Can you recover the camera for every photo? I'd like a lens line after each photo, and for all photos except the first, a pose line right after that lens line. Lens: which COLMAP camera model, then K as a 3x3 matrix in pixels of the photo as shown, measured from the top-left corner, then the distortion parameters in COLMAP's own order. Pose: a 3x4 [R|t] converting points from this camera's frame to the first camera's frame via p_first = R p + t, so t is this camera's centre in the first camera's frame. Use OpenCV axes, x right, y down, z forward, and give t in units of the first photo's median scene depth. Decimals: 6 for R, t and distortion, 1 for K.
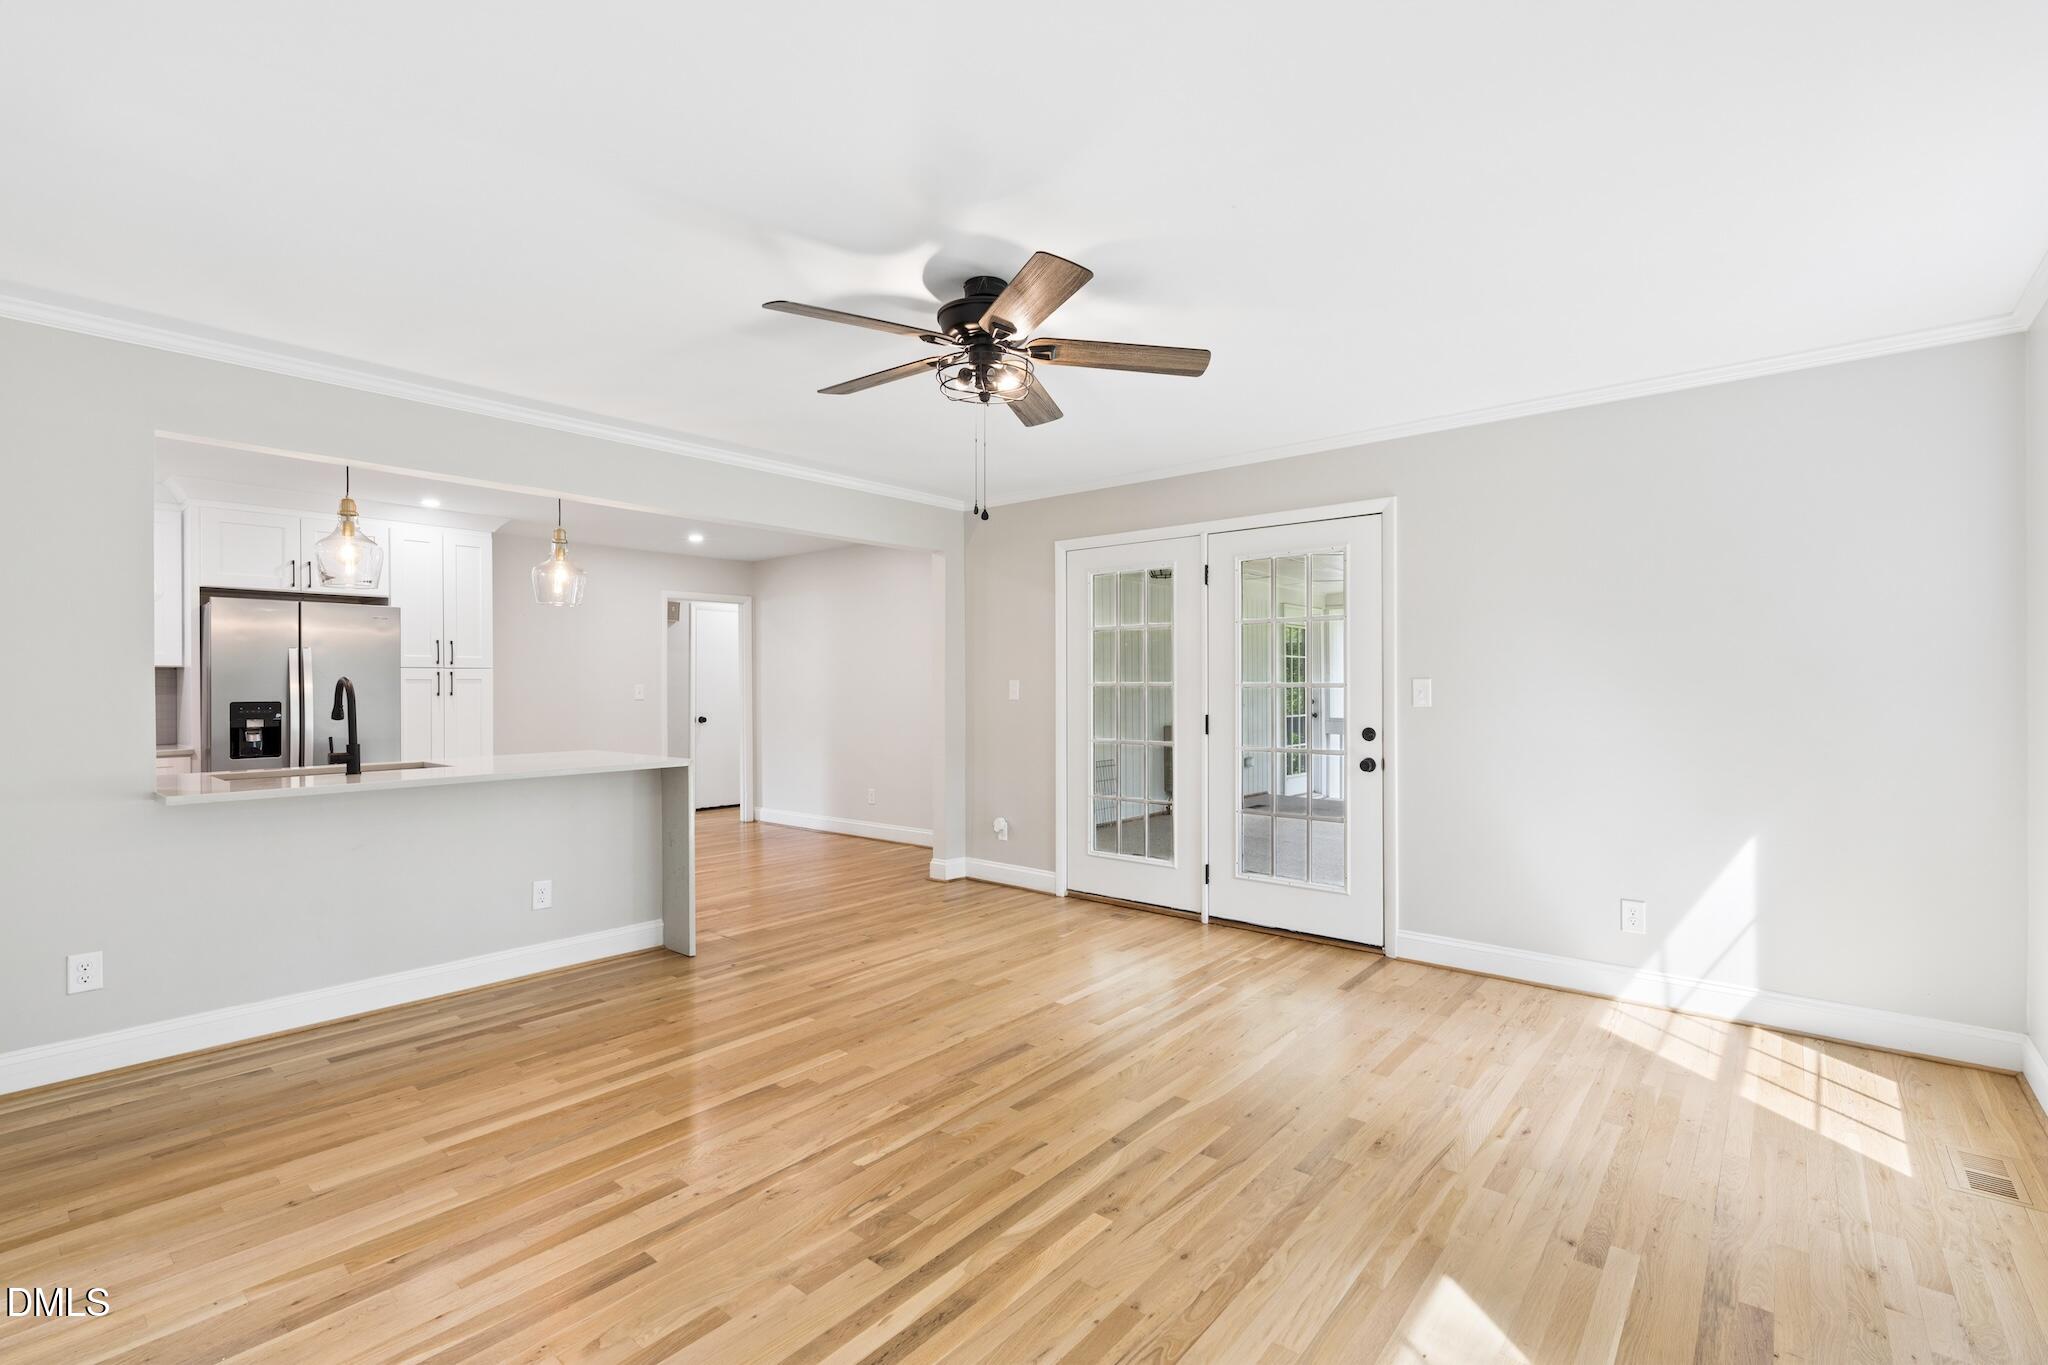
lens RADIAL K [[921.7, 0, 1039.0], [0, 921.7, 687.4], [0, 0, 1]] dist [-0.006063, 0.002358]
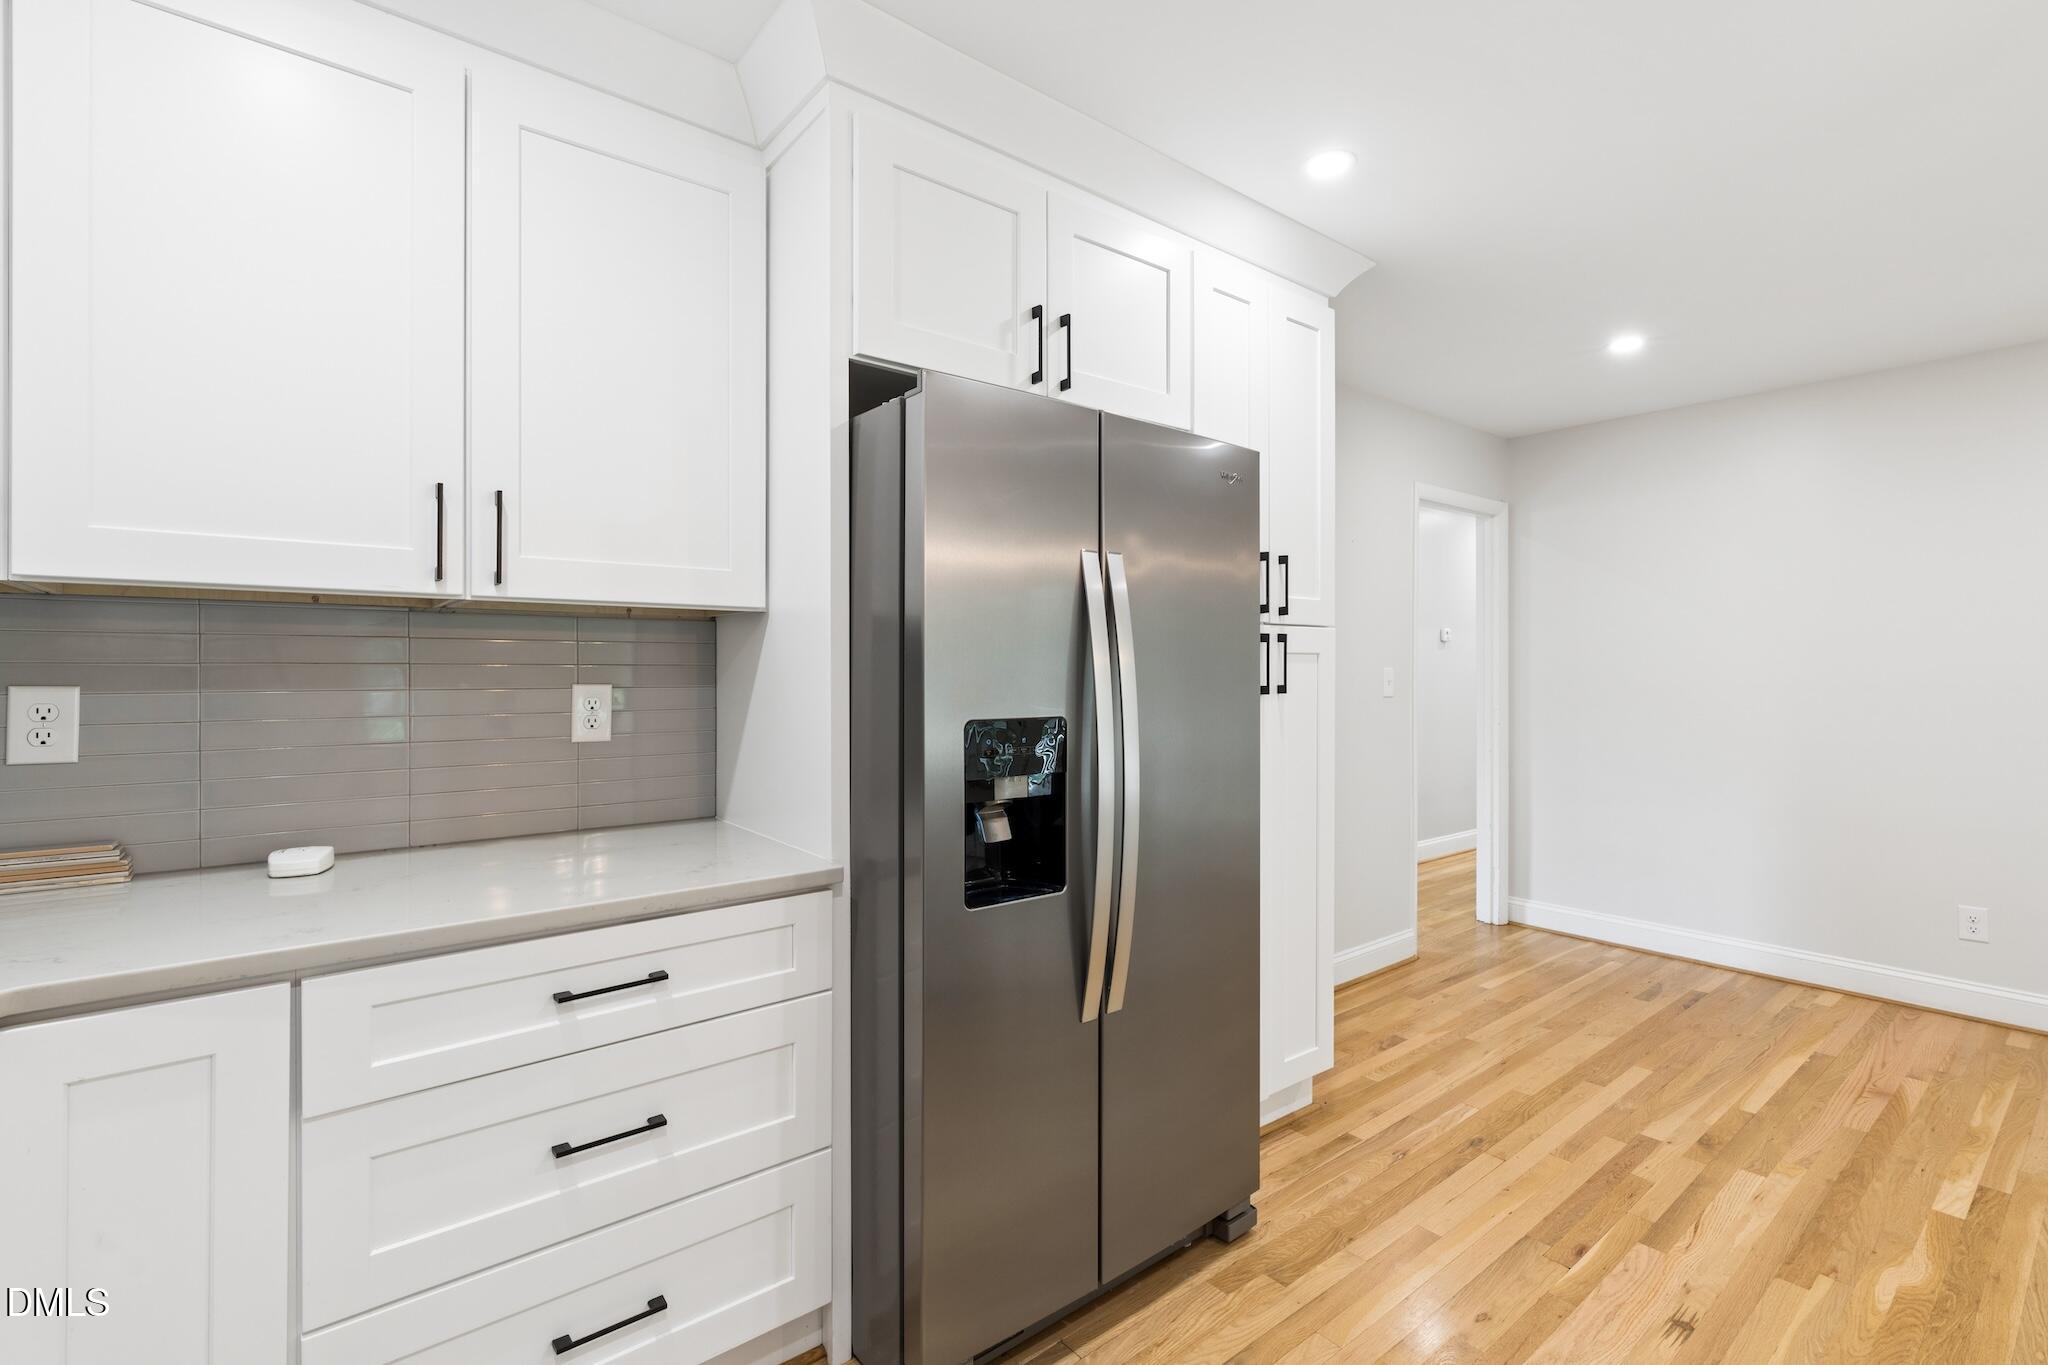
lens RADIAL K [[921.7, 0, 1016.3], [0, 921.7, 671.8], [0, 0, 1]] dist [-0.006063, 0.002358]
pose [[0.976692, 0.010244, -0.214403, -0.763675], [-0.009291, 0.999942, 0.005453, -0.001425], [0.214446, -0.003334, 0.976730, 0.675861]]
